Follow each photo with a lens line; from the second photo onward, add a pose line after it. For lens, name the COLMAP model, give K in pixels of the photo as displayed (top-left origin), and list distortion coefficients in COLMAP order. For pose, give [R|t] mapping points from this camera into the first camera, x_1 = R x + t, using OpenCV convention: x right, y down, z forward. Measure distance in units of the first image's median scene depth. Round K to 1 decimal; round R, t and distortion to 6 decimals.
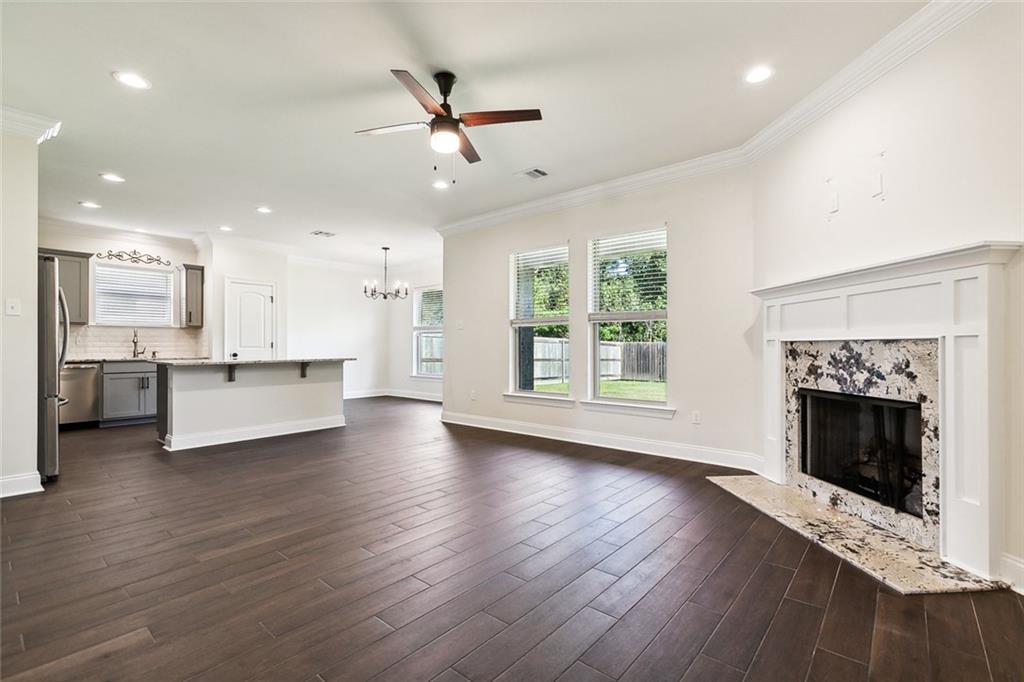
lens RADIAL K [[470.7, 0, 517.5], [0, 470.7, 341.1], [0, 0, 1]] dist [-0.002653, 0.003534]
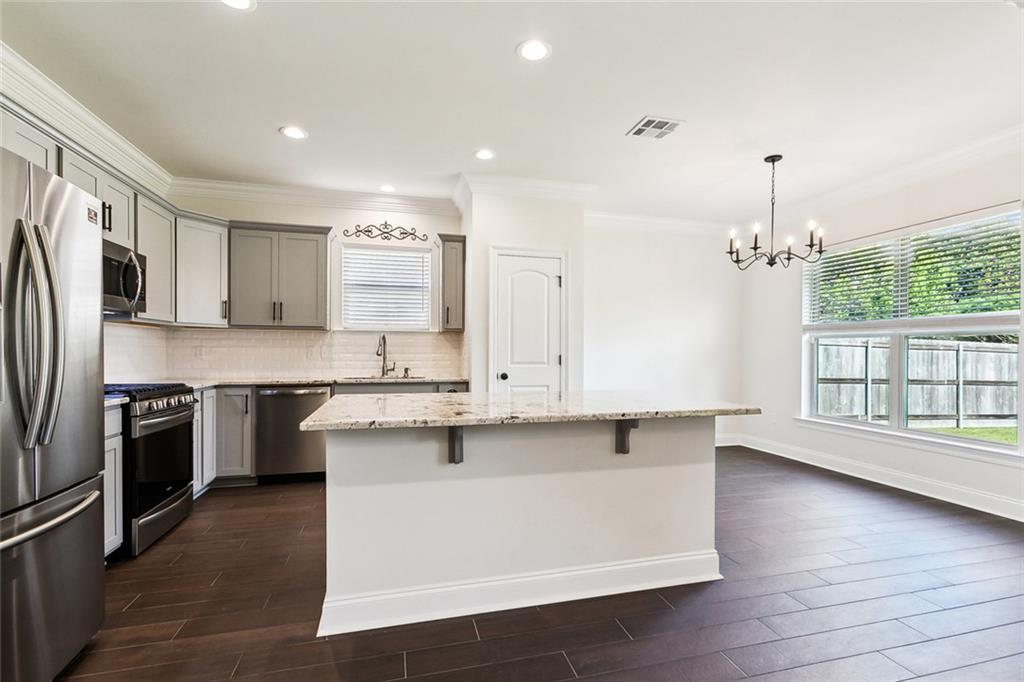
lens RADIAL K [[470.7, 0, 512.2], [0, 470.7, 356.4], [0, 0, 1]] dist [-0.002653, 0.003534]
pose [[0.821917, 0.012782, -0.569464, -0.488990], [-0.000685, 0.999770, 0.021452, -0.016940], [0.569607, -0.017242, 0.821736, 1.000255]]
